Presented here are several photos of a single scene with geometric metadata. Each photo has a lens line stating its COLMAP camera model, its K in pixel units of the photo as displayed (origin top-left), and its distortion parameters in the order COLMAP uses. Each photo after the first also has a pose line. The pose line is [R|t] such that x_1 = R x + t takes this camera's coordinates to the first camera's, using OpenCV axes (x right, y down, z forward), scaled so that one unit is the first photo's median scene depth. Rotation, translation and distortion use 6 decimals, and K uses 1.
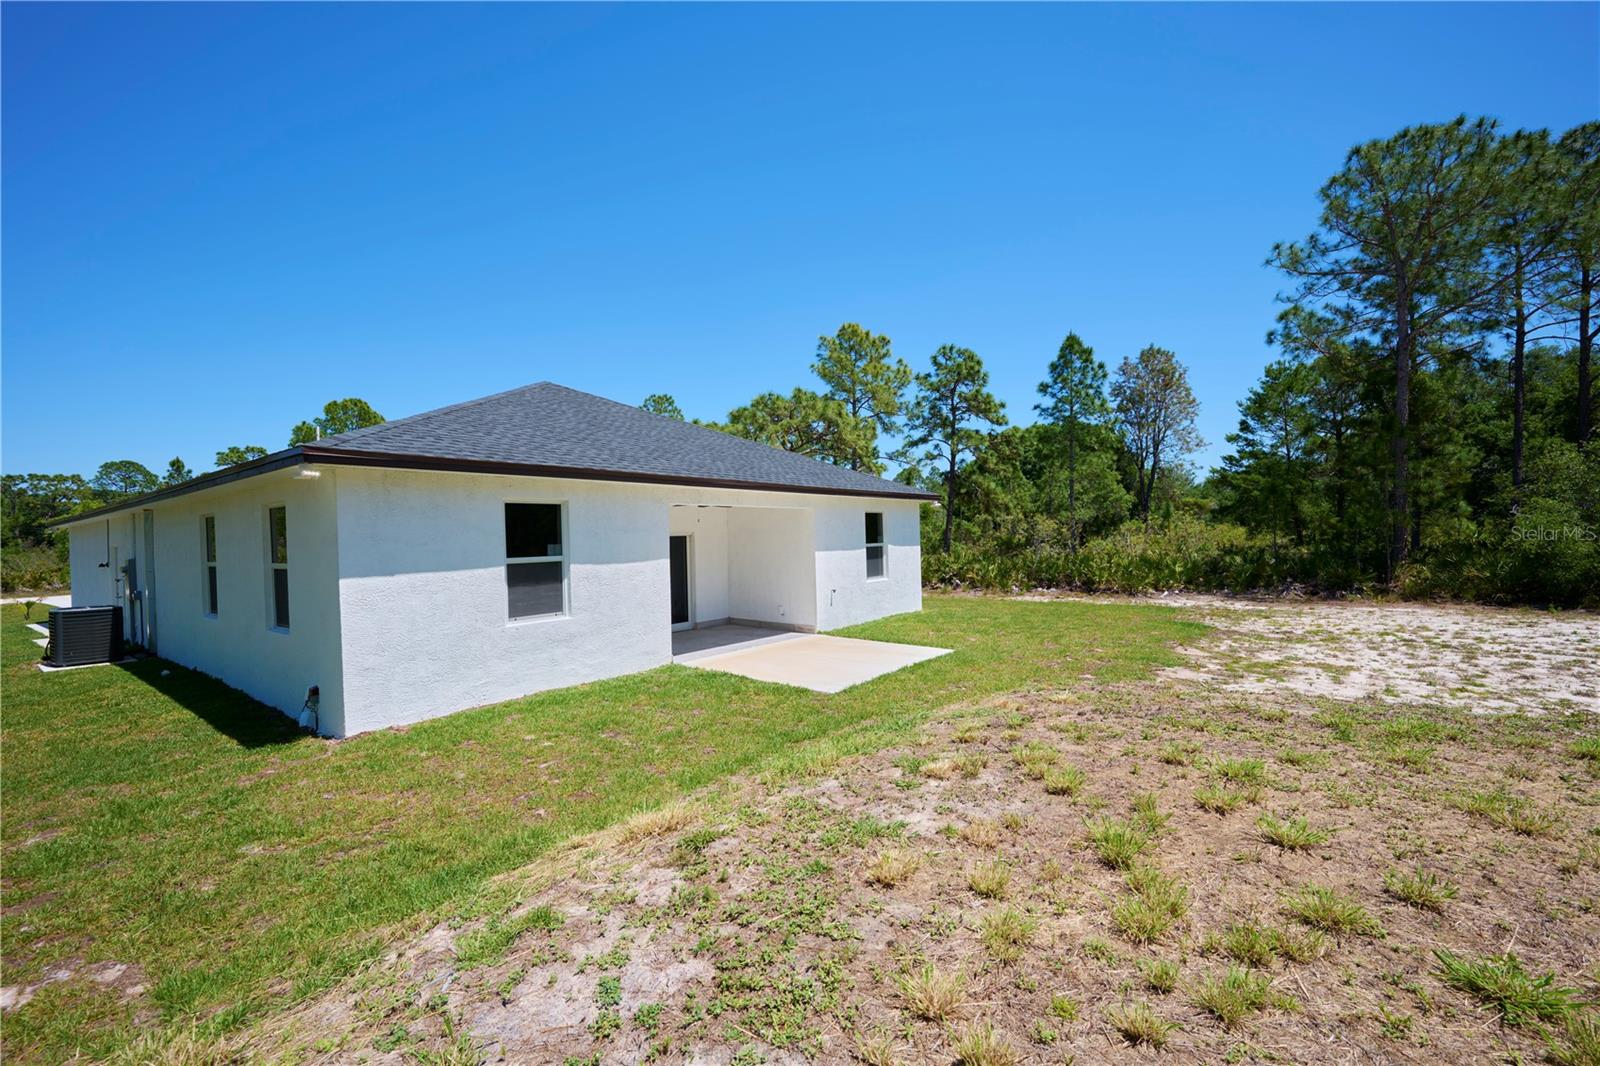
lens RADIAL K [[705.4, 0, 800.0], [0, 705.4, 533.0], [0, 0, 1]] dist [0.001744, 0.000224]
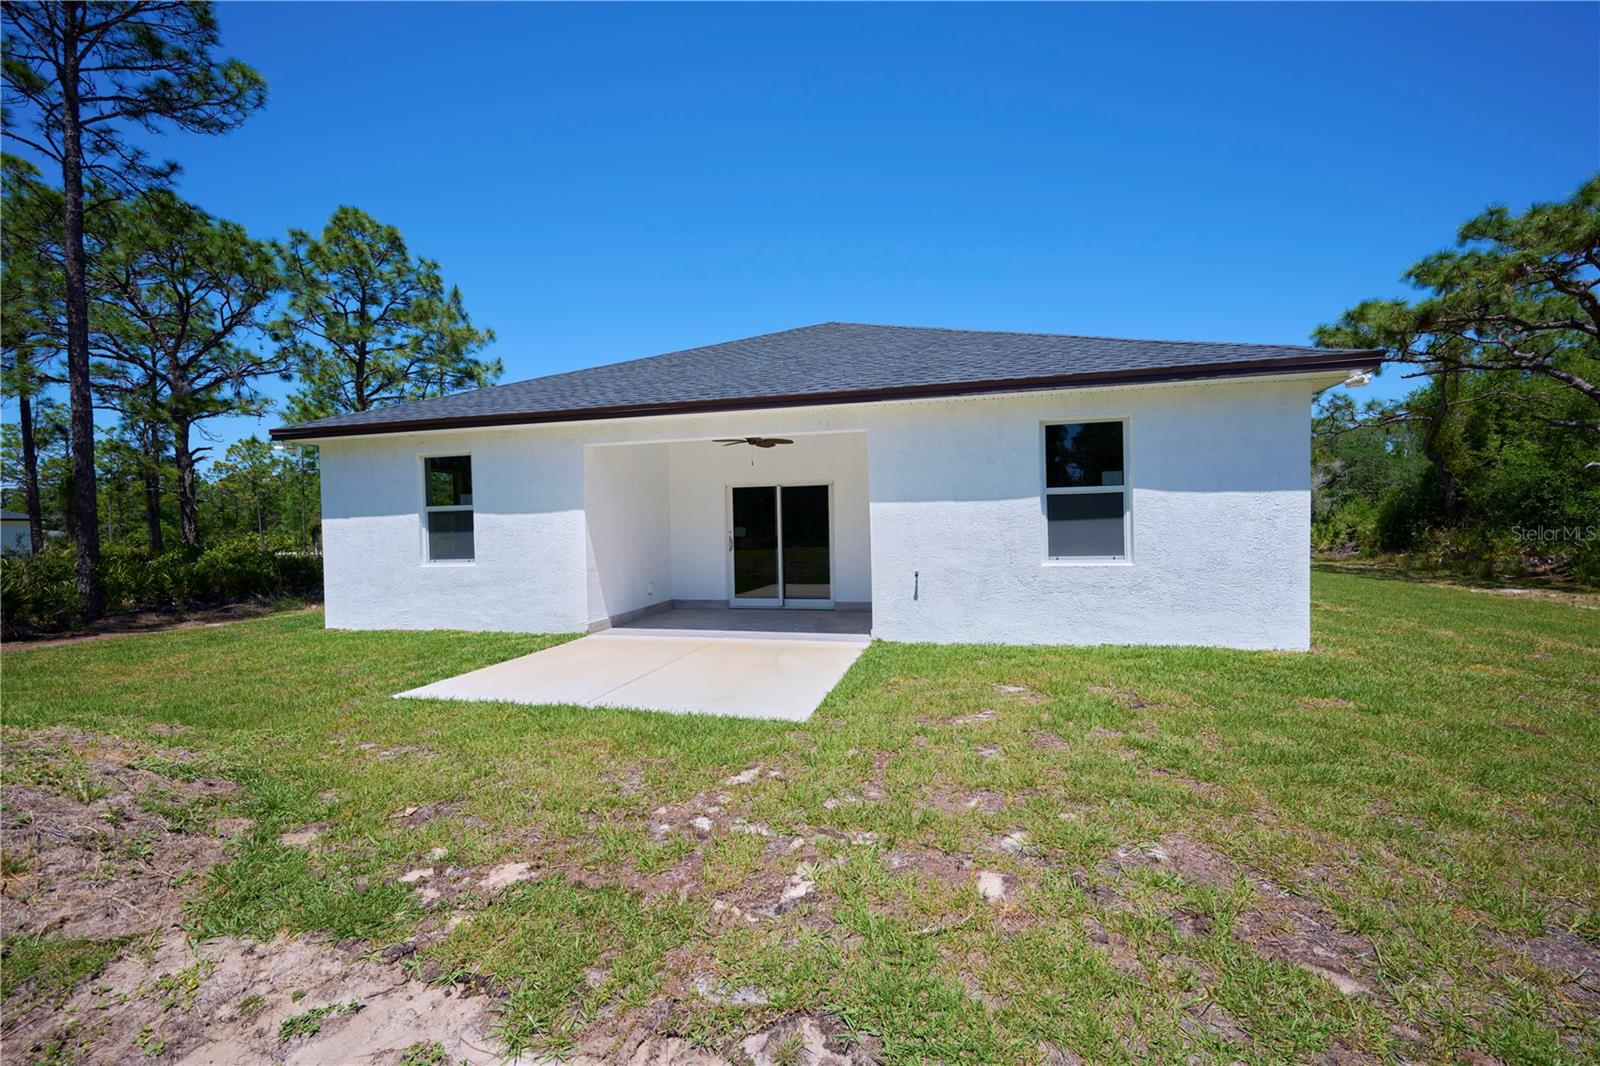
lens RADIAL K [[705.4, 0, 800.0], [0, 705.4, 533.0], [0, 0, 1]] dist [0.001744, 0.000224]
pose [[0.362771, 0.078712, -0.928548, 0.572993], [0.033203, 0.994702, 0.097292, -0.007646], [0.931286, -0.066125, 0.358236, 0.779530]]
